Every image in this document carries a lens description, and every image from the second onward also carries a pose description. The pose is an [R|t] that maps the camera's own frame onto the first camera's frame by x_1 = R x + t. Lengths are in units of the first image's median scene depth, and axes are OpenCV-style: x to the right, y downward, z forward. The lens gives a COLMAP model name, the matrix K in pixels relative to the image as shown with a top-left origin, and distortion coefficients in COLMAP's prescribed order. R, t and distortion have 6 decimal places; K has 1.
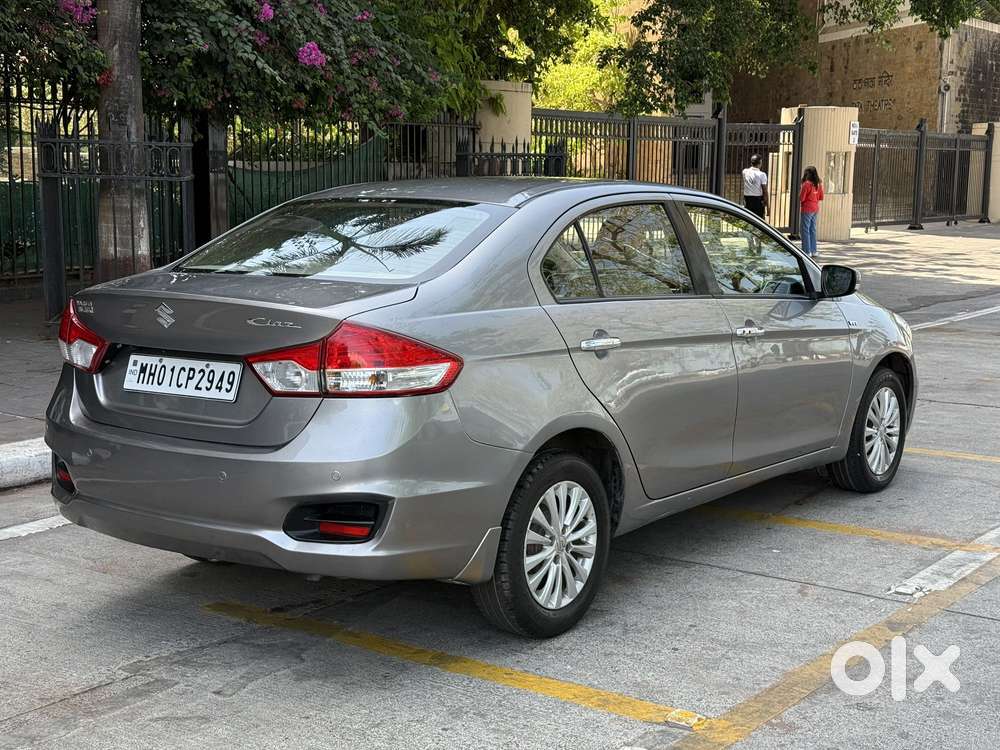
lens RADIAL K [[1394.4, 0, 500.0], [0, 1394.4, 375.0], [0, 0, 1]] dist [0.183090, -0.367667]
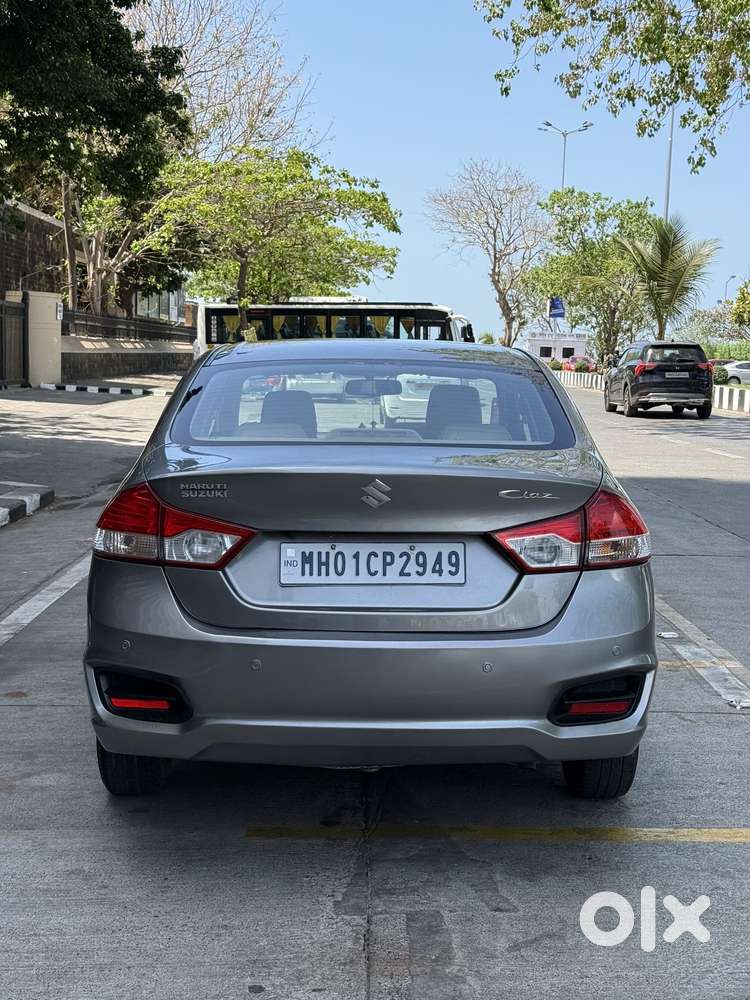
lens RADIAL K [[1394.4, 0, 369.4], [0, 1394.4, 511.1], [0, 0, 1]] dist [0.183090, -0.367667]
pose [[0.793277, -0.055338, 0.606341, -0.674185], [0.067272, 0.997730, 0.003046, -0.030265], [-0.605133, 0.038374, 0.795199, 0.280118]]
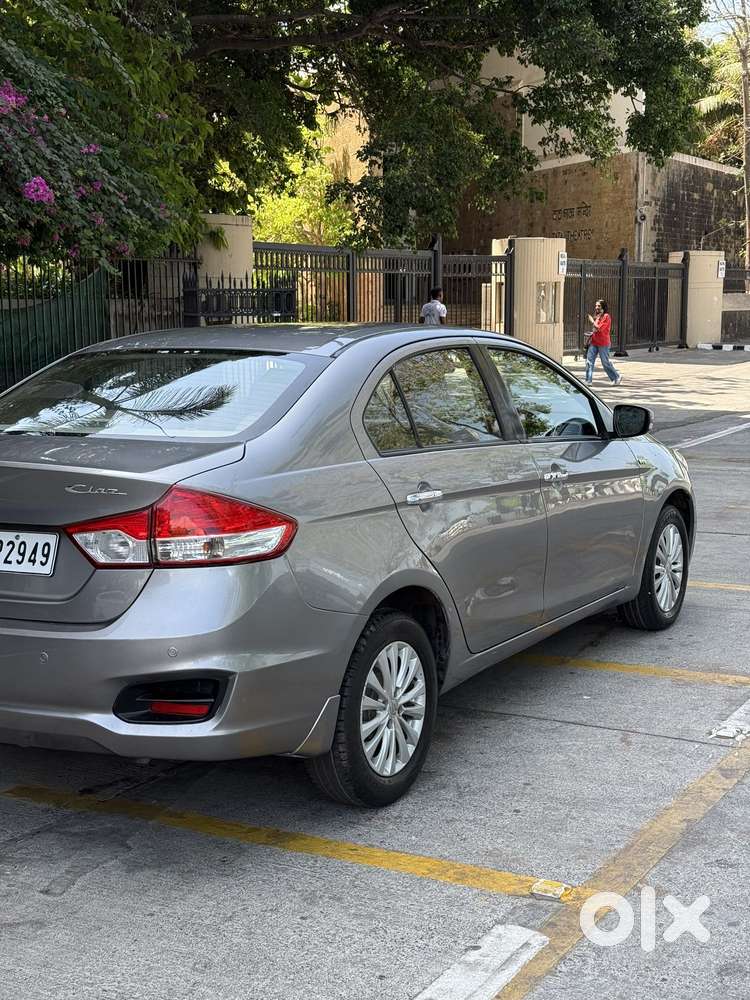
lens RADIAL K [[1394.4, 0, 369.4], [0, 1394.4, 511.1], [0, 0, 1]] dist [0.183090, -0.367667]
pose [[0.992564, -0.033977, 0.116883, -0.076259], [0.033500, 0.999420, 0.006036, -0.019014], [-0.117020, -0.002075, 0.993127, 0.047174]]
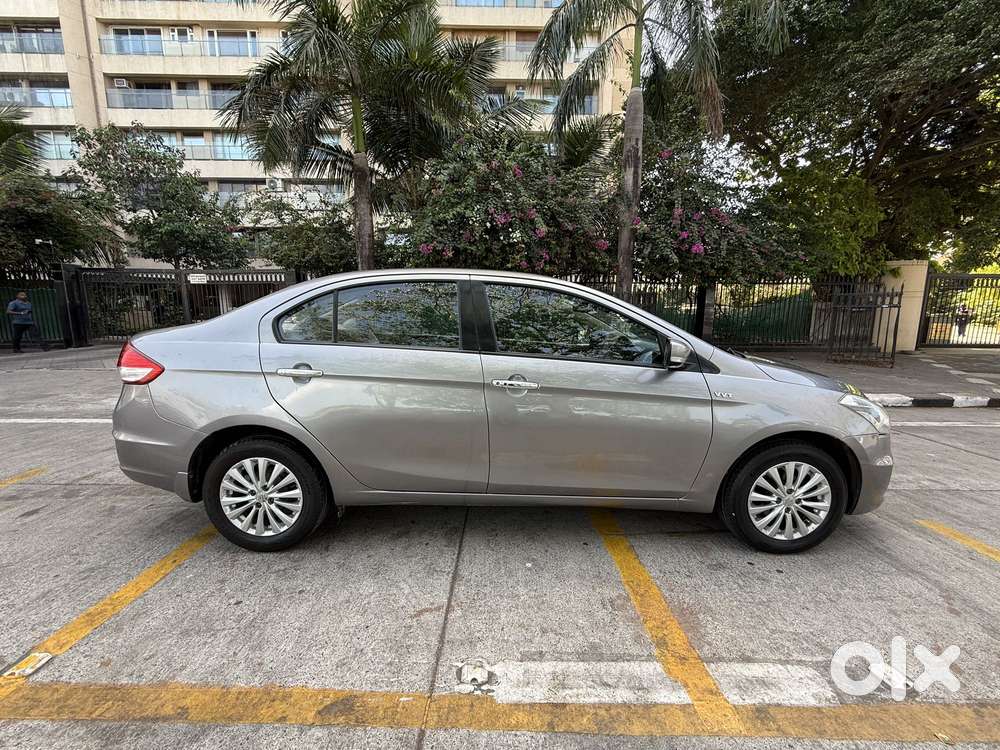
lens RADIAL K [[400.2, 0, 500.0], [0, 400.2, 375.0], [0, 0, 1]] dist [-0.000814, 0.000004]
pose [[0.602408, 0.117442, -0.789501, 0.509048], [-0.116717, 0.991445, 0.058424, -0.065801], [0.789609, 0.056953, 0.610962, 0.882177]]
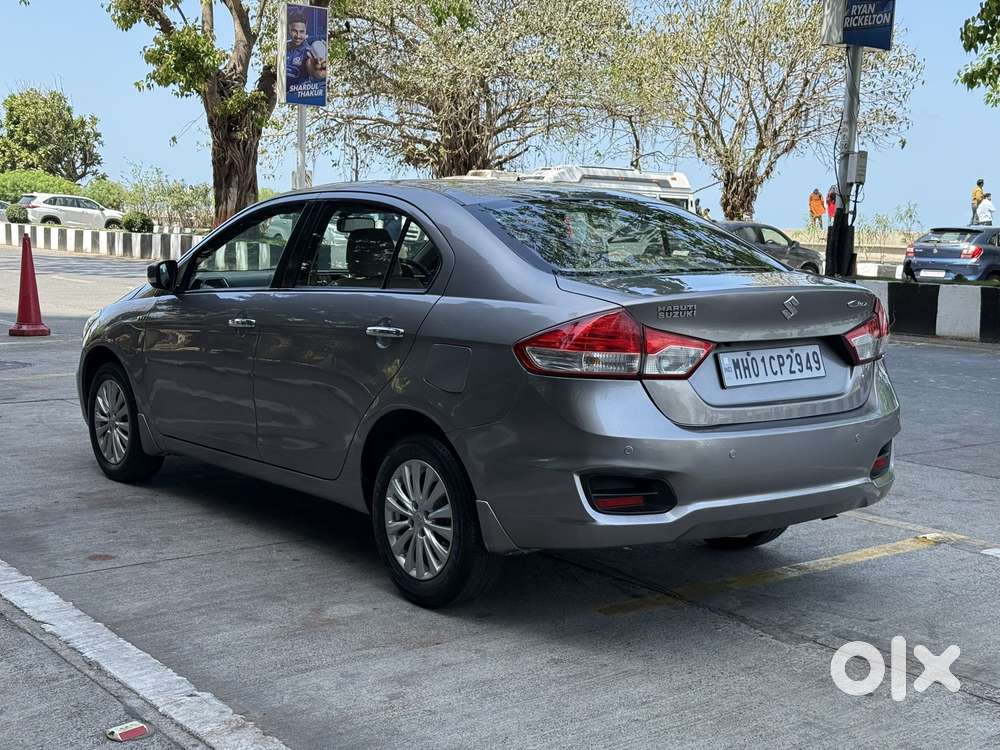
lens RADIAL K [[1394.4, 0, 500.0], [0, 1394.4, 375.0], [0, 0, 1]] dist [0.183090, -0.367667]
pose [[0.268592, -0.107085, 0.957283, -1.179656], [0.111193, 0.990605, 0.079614, -0.089888], [-0.956815, 0.085060, 0.277975, 0.809500]]
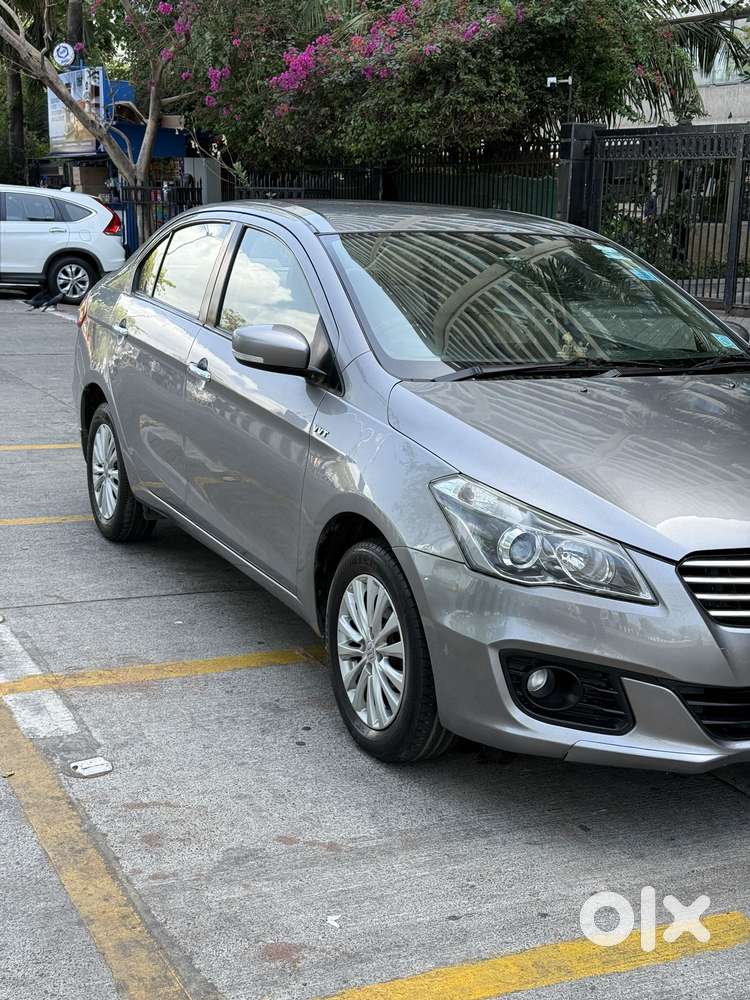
lens RADIAL K [[1394.4, 0, 369.4], [0, 1394.4, 511.1], [0, 0, 1]] dist [0.183090, -0.367667]
pose [[-0.459599, 0.175021, -0.870710, 1.047366], [-0.154056, 0.949817, 0.272239, -0.234224], [0.874663, 0.259259, -0.409572, 1.688802]]
